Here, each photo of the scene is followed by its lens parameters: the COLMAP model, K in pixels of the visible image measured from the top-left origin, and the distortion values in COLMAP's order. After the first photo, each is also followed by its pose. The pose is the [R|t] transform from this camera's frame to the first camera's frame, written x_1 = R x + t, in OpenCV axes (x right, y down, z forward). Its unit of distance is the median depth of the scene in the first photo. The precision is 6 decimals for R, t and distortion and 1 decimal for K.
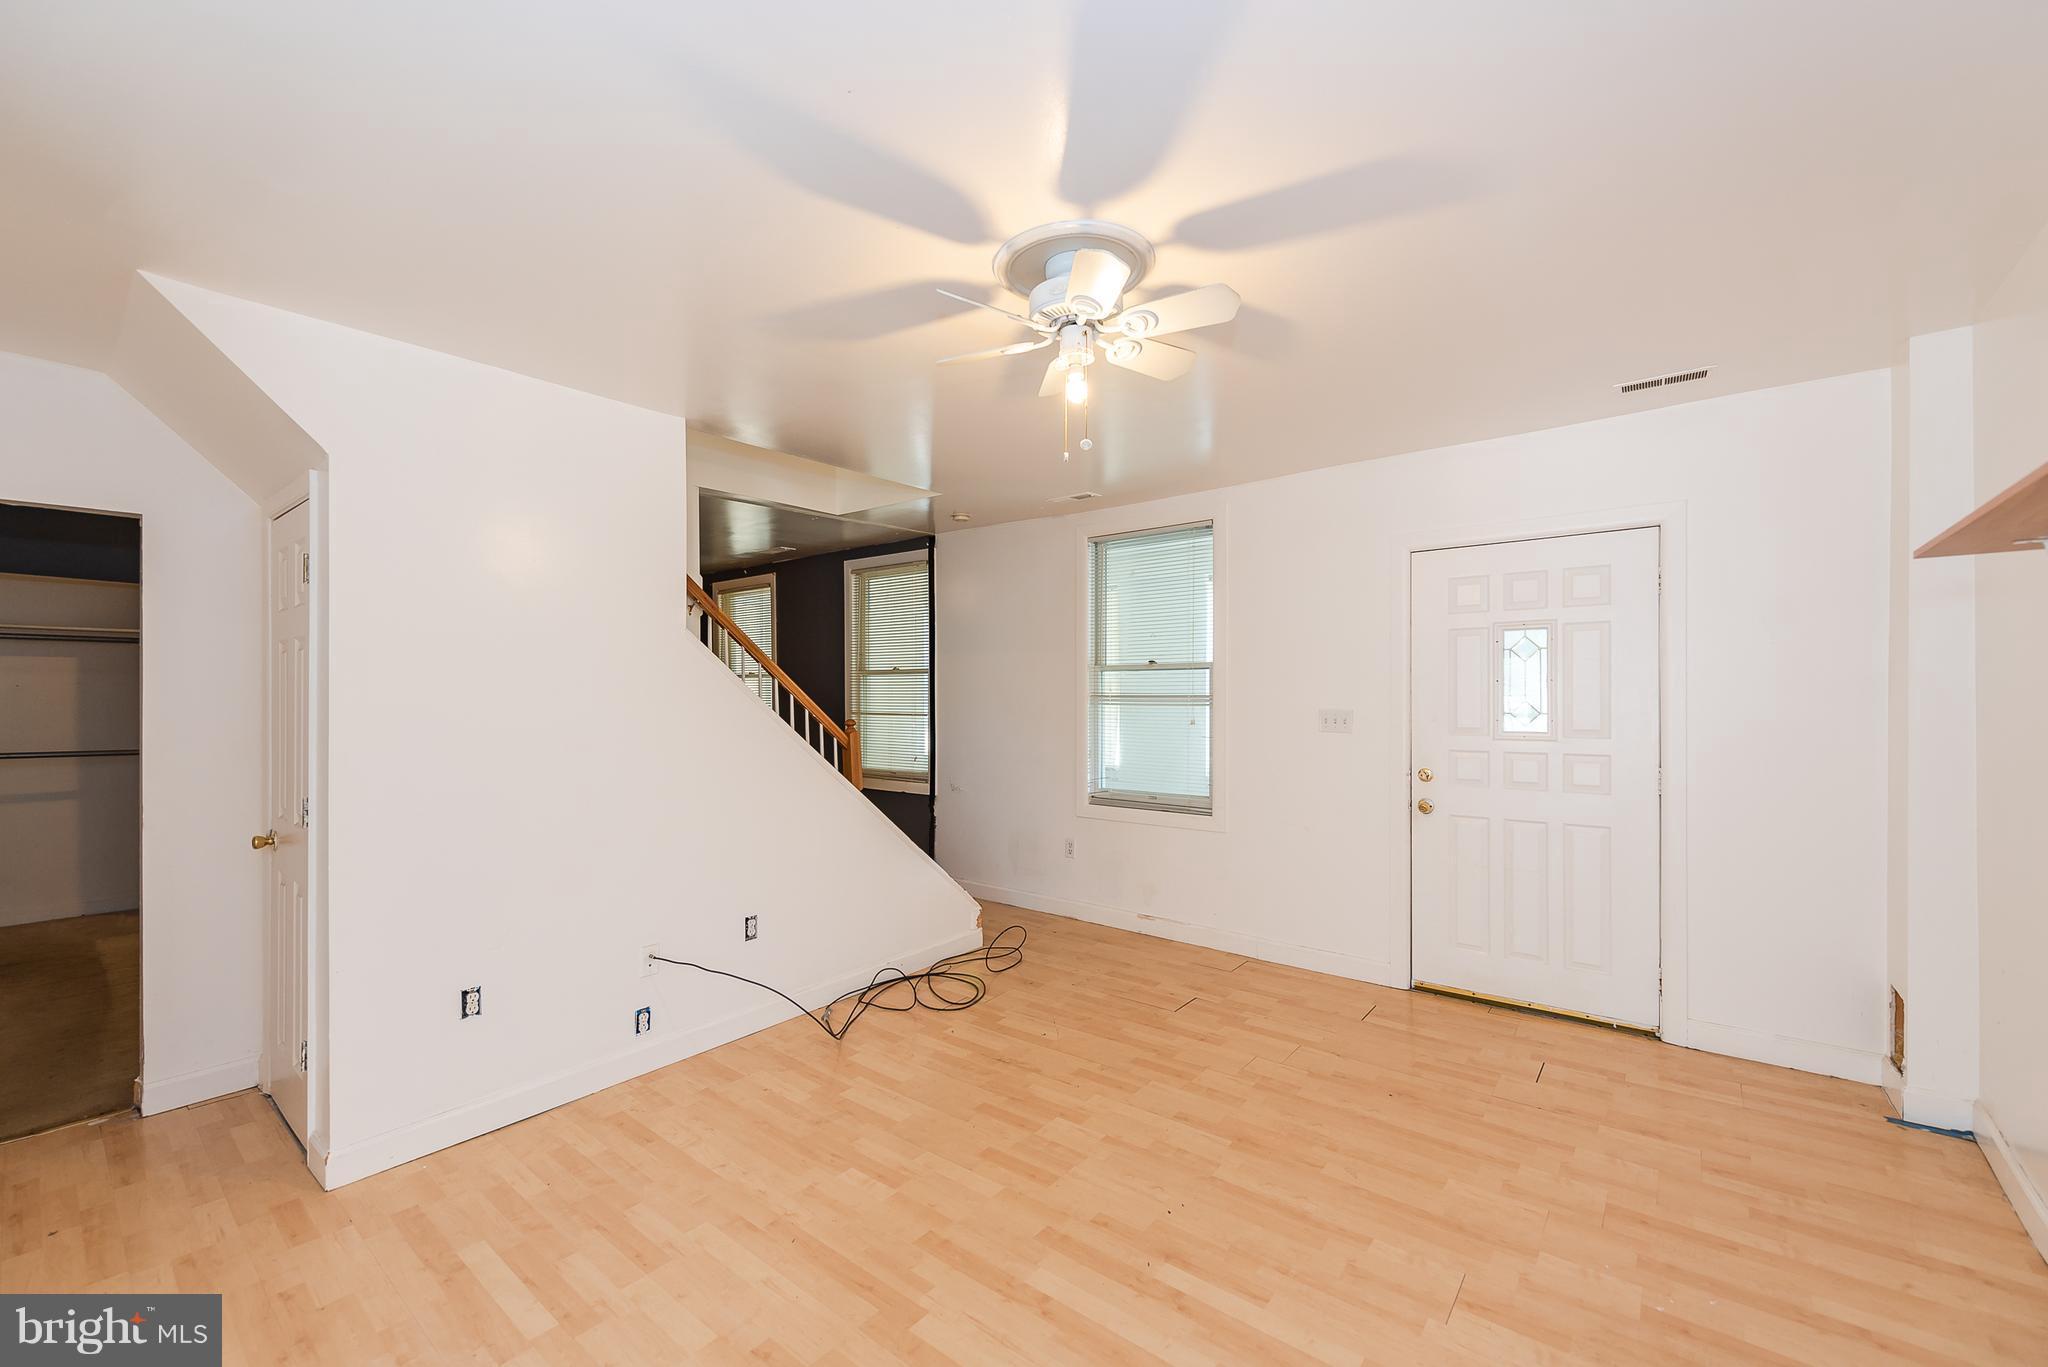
lens RADIAL K [[818.2, 0, 1026.0], [0, 818.2, 692.1], [0, 0, 1]] dist [0.009506, -0.005208]
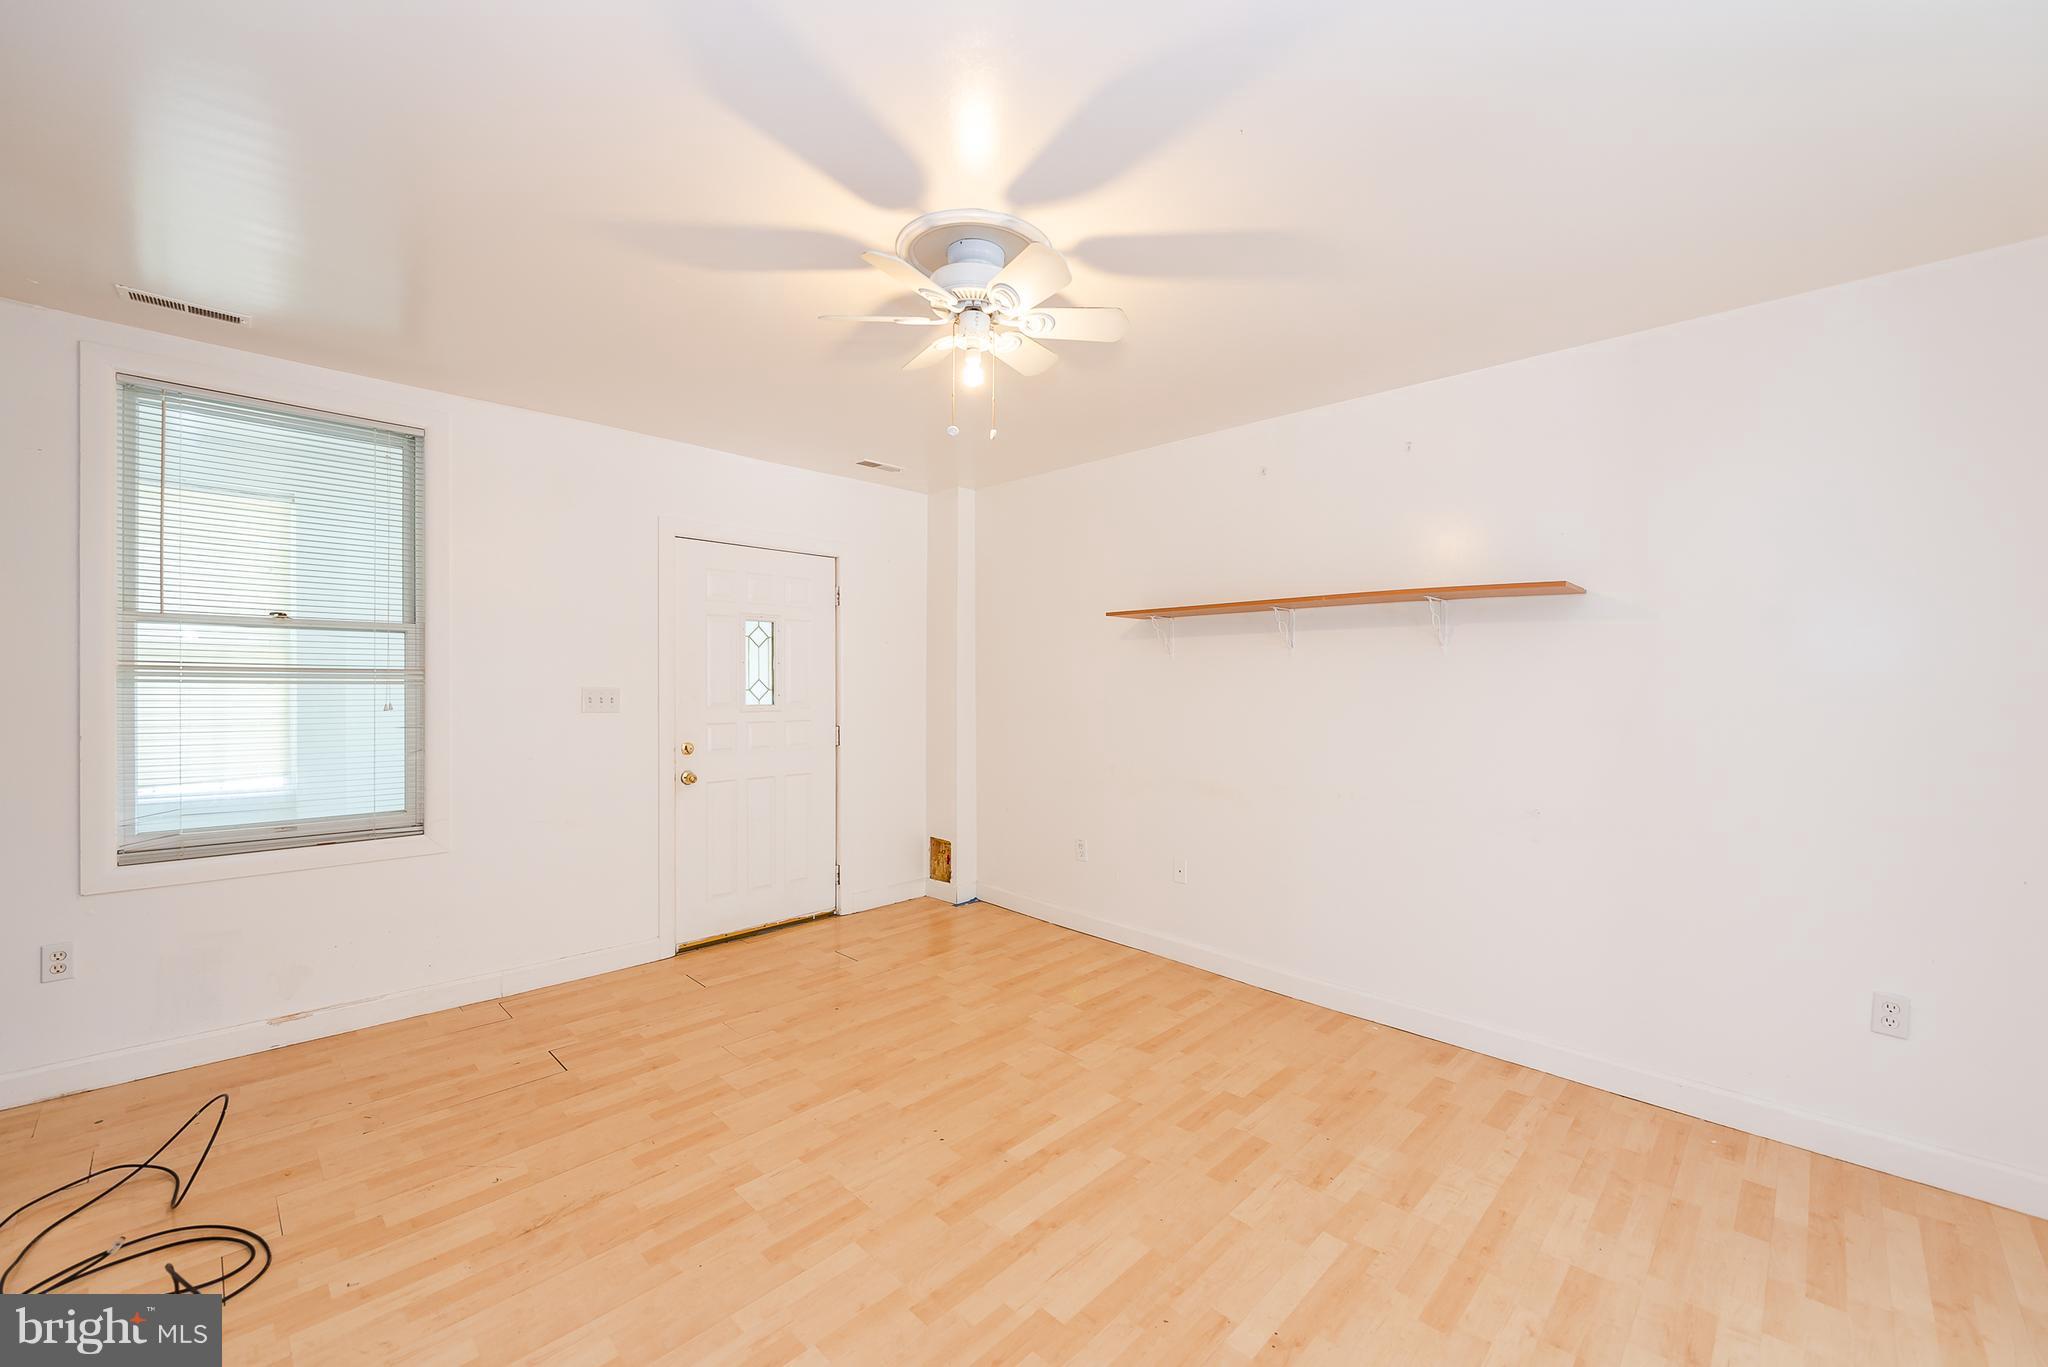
lens RADIAL K [[814.2, 0, 1031.1], [0, 814.2, 679.3], [0, 0, 1]] dist [0.002047, -0.000355]
pose [[0.092824, 0.005693, 0.995666, -0.670171], [-0.011256, 0.999926, -0.004668, 0.014259], [-0.995619, -0.010774, 0.092881, 0.580780]]
